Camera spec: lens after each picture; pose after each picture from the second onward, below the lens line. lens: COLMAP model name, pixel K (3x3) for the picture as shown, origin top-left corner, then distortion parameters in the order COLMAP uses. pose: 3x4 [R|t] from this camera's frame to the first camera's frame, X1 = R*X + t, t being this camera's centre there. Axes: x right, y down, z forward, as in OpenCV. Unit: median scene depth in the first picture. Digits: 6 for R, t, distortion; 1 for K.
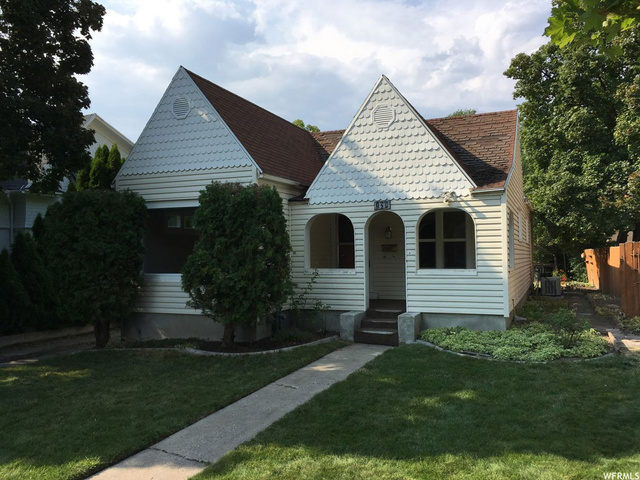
lens RADIAL K [[554.7, 0, 320.0], [0, 554.7, 240.0], [0, 0, 1]] dist [0.050861, -0.006905]
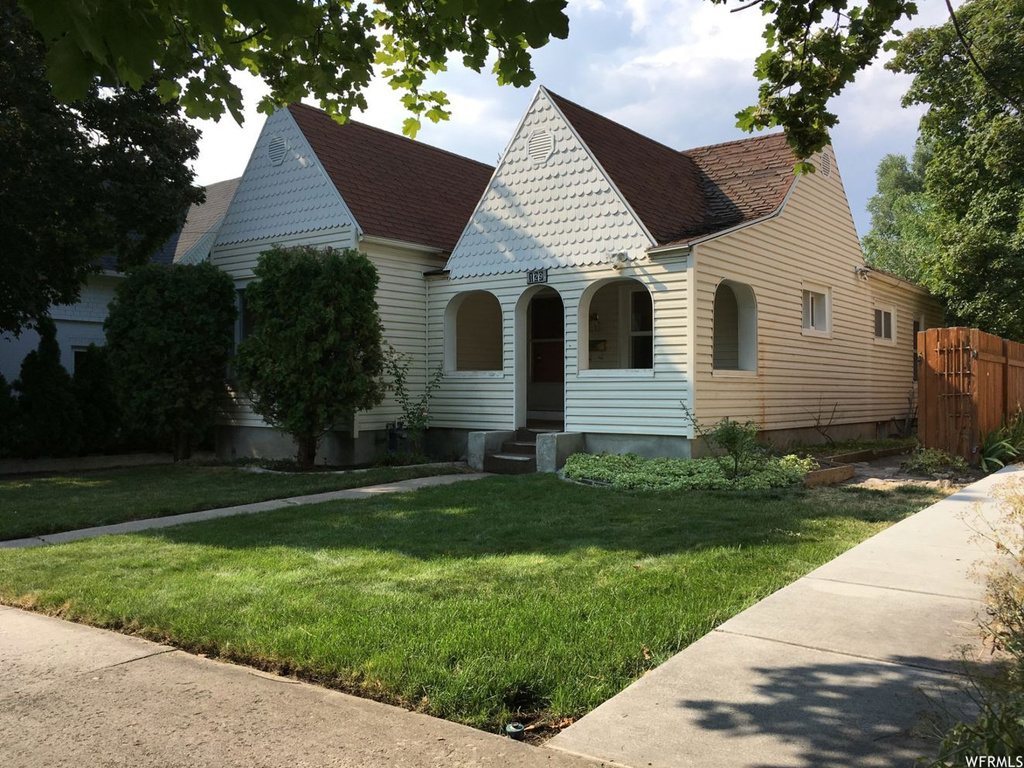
lens RADIAL K [[887.6, 0, 512.0], [0, 887.6, 384.0], [0, 0, 1]] dist [0.050861, -0.006905]
pose [[0.965643, 0.011524, -0.259618, 0.376723], [-0.006618, 0.999783, 0.019763, 0.049361], [0.259790, -0.017366, 0.965509, -0.071999]]
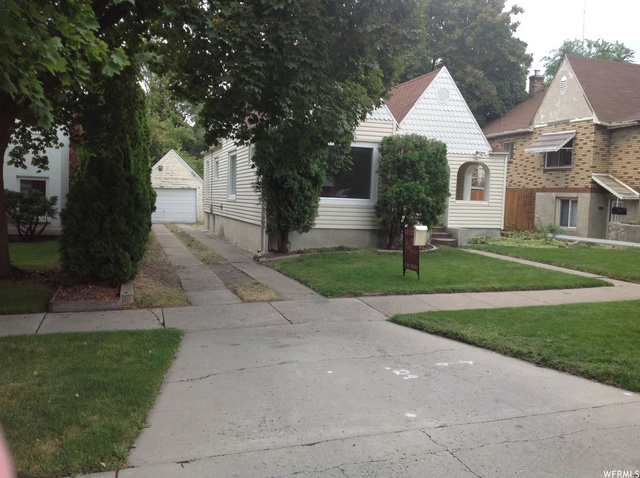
lens RADIAL K [[596.6, 0, 320.0], [0, 596.6, 239.0], [0, 0, 1]] dist [0.172828, -0.337904]
pose [[0.759725, -0.010674, 0.650157, -1.203323], [-0.055315, 0.995180, 0.080975, 0.045749], [-0.647887, -0.097482, 0.755473, -0.036581]]
